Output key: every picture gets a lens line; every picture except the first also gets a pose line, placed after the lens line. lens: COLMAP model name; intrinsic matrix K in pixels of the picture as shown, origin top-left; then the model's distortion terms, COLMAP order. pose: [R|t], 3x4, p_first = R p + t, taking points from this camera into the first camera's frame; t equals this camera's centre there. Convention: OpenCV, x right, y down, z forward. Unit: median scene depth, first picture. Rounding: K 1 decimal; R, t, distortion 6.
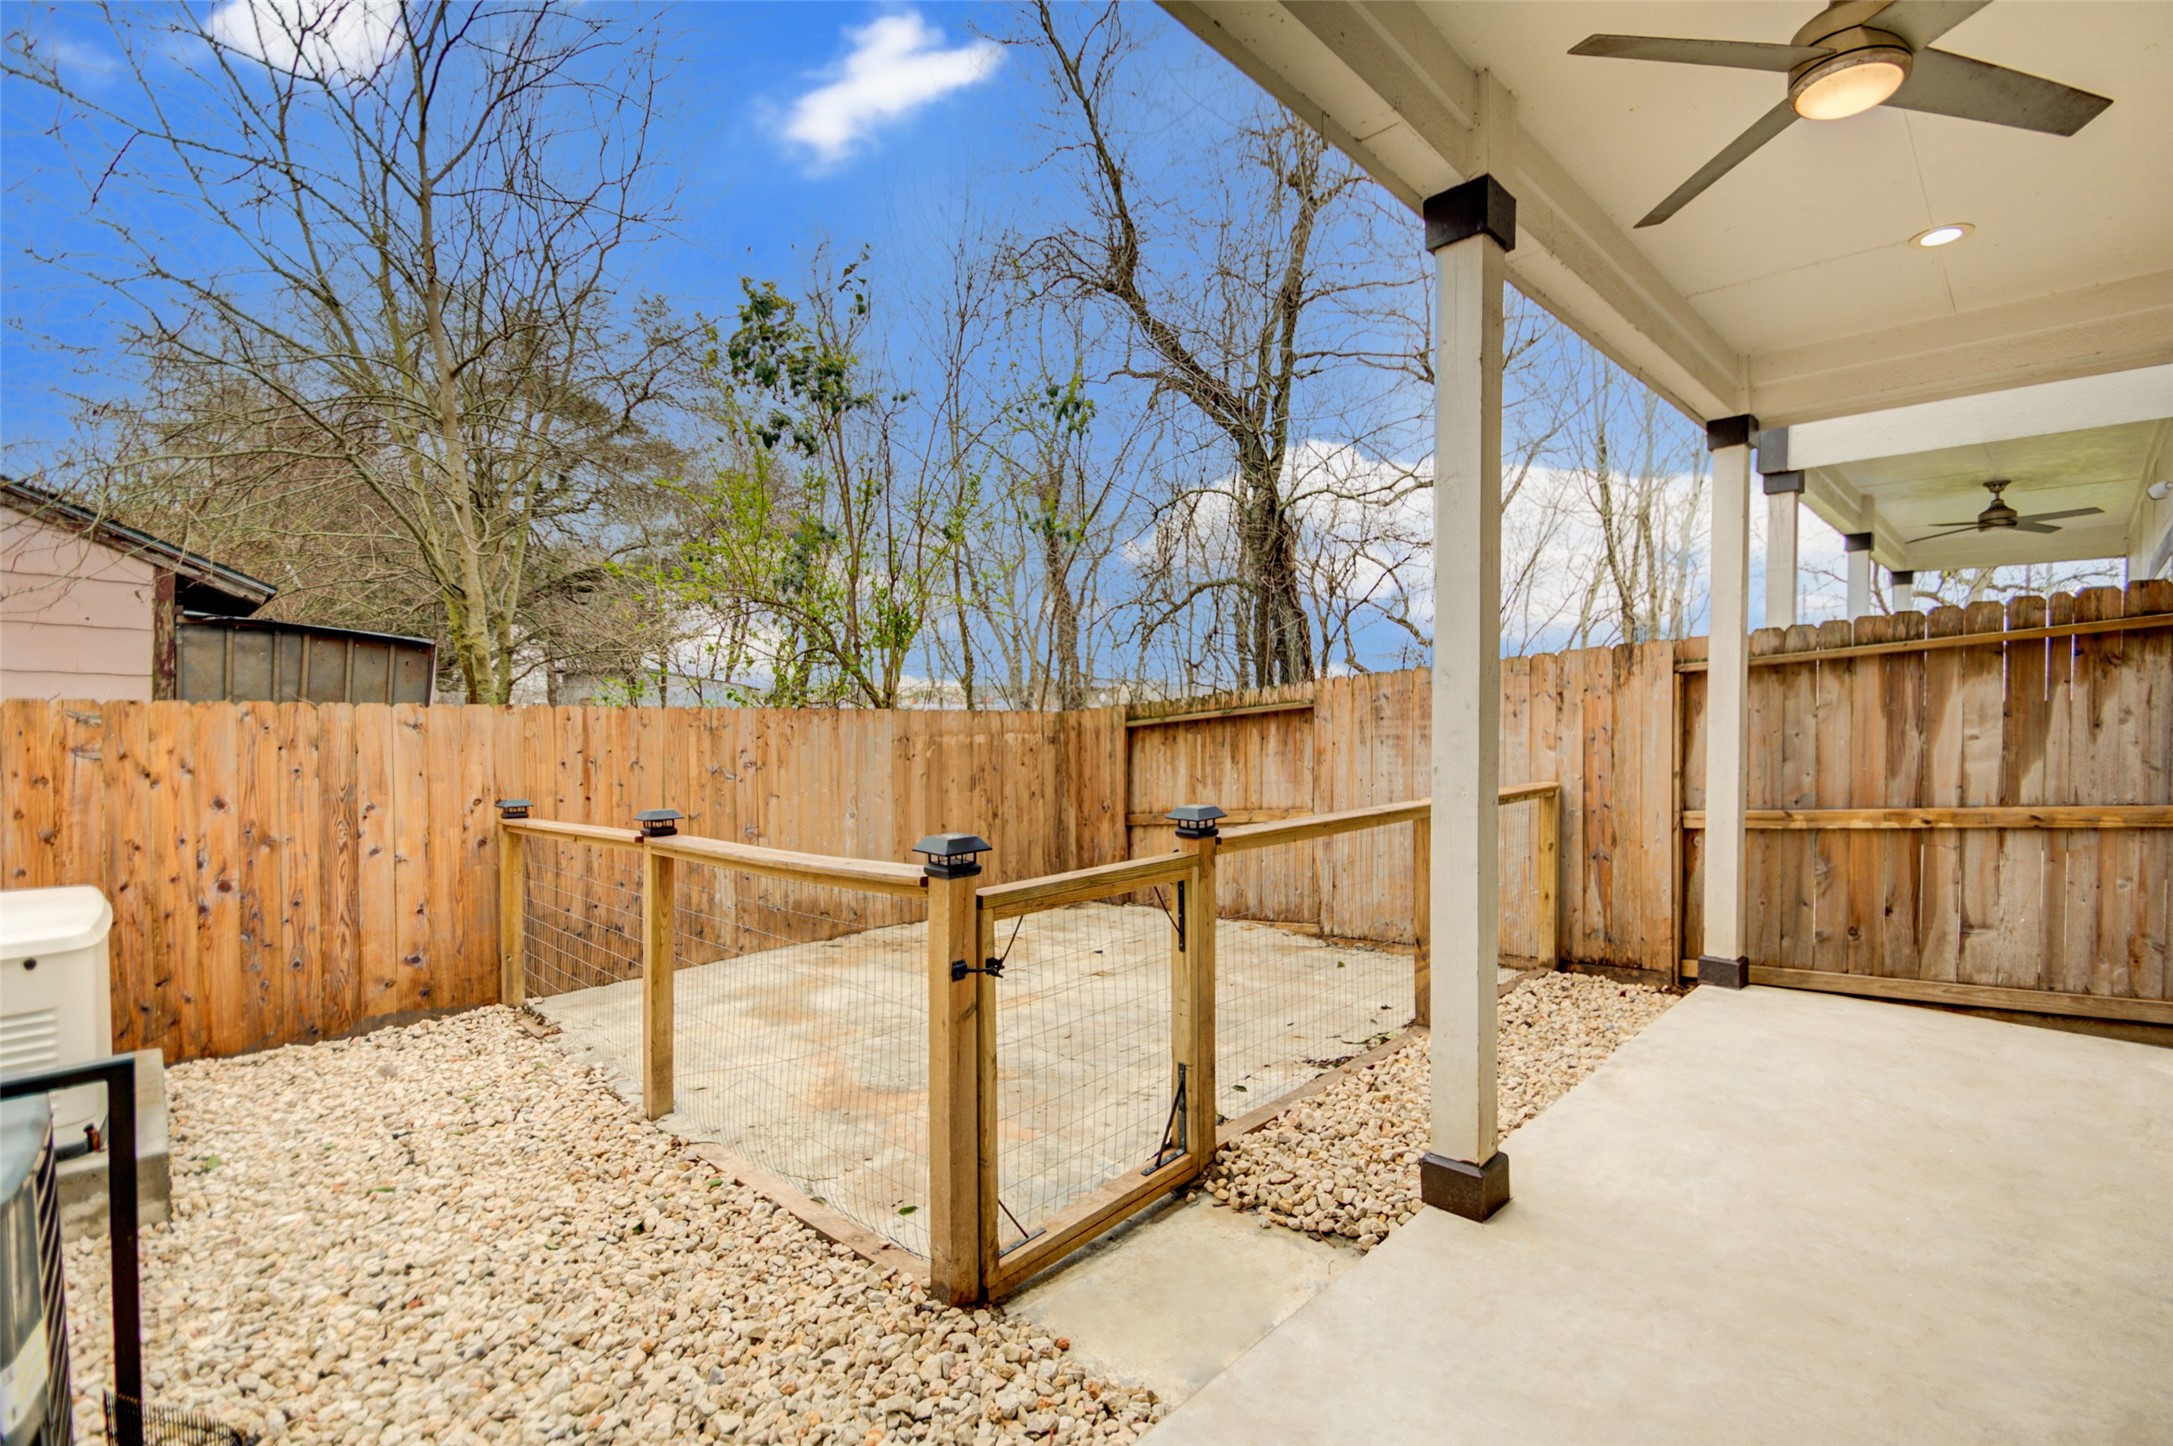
lens RADIAL K [[975.1, 0, 1123.4], [0, 975.1, 746.1], [0, 0, 1]] dist [0.024012, -0.013877]
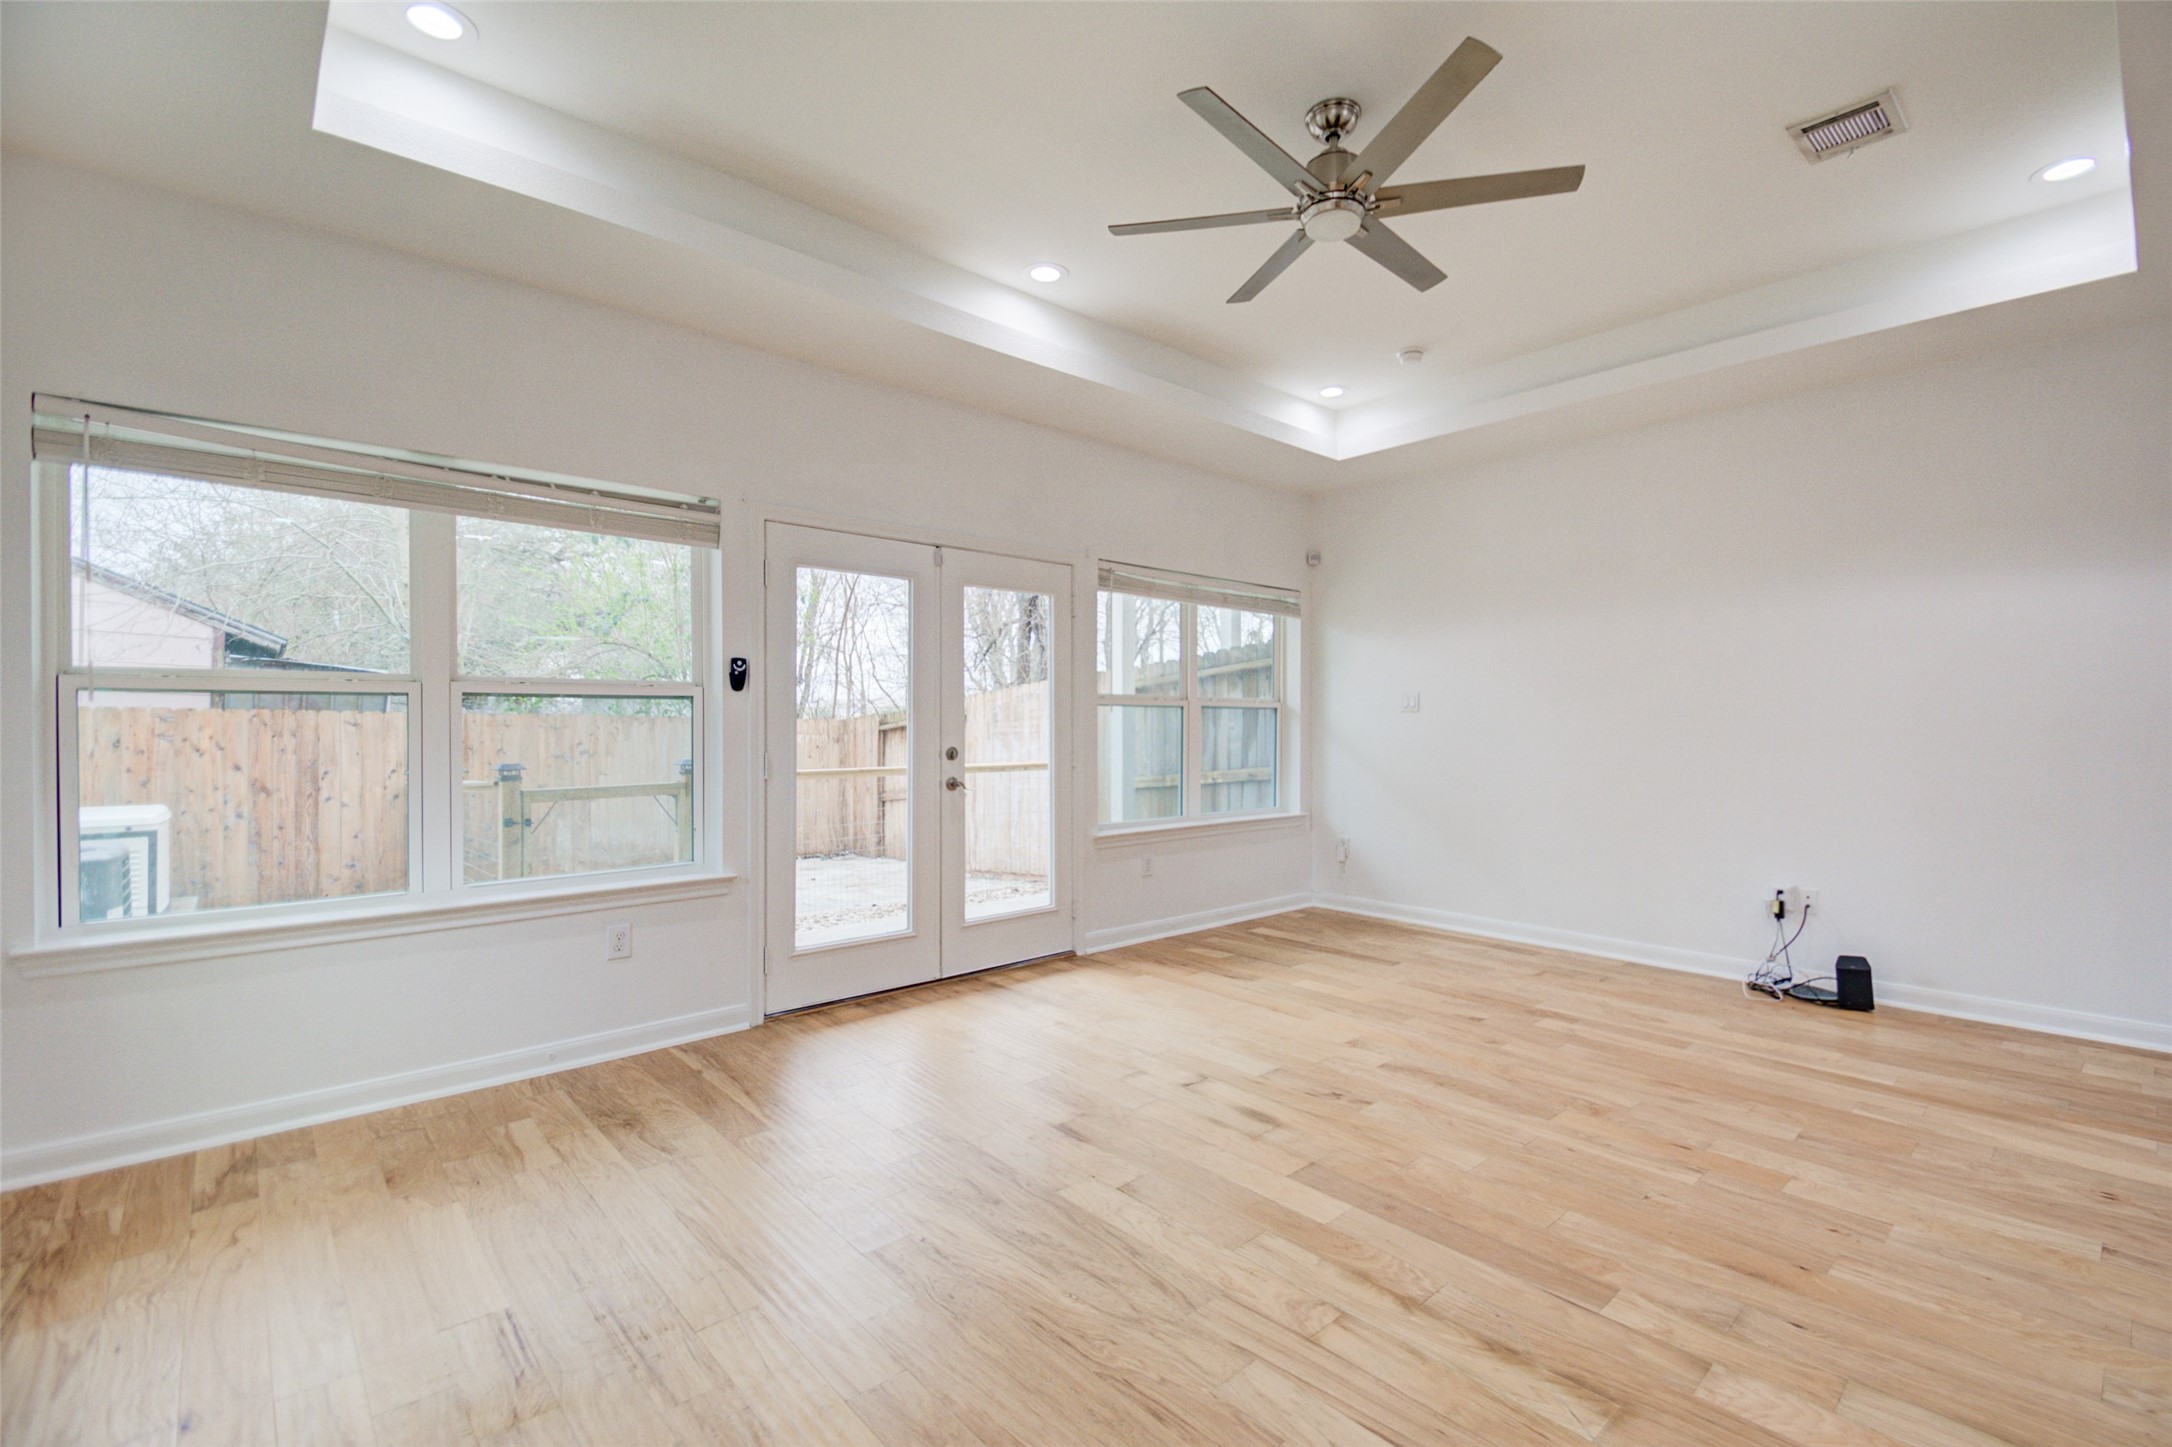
lens RADIAL K [[974.6, 0, 1111.4], [0, 974.6, 743.5], [0, 0, 1]] dist [0.024012, -0.013877]
pose [[0.997713, -0.000286, -0.067588, 0.708567], [-0.001107, 0.999788, -0.020564, 0.047288], [0.067580, 0.020592, 0.997501, -0.605505]]
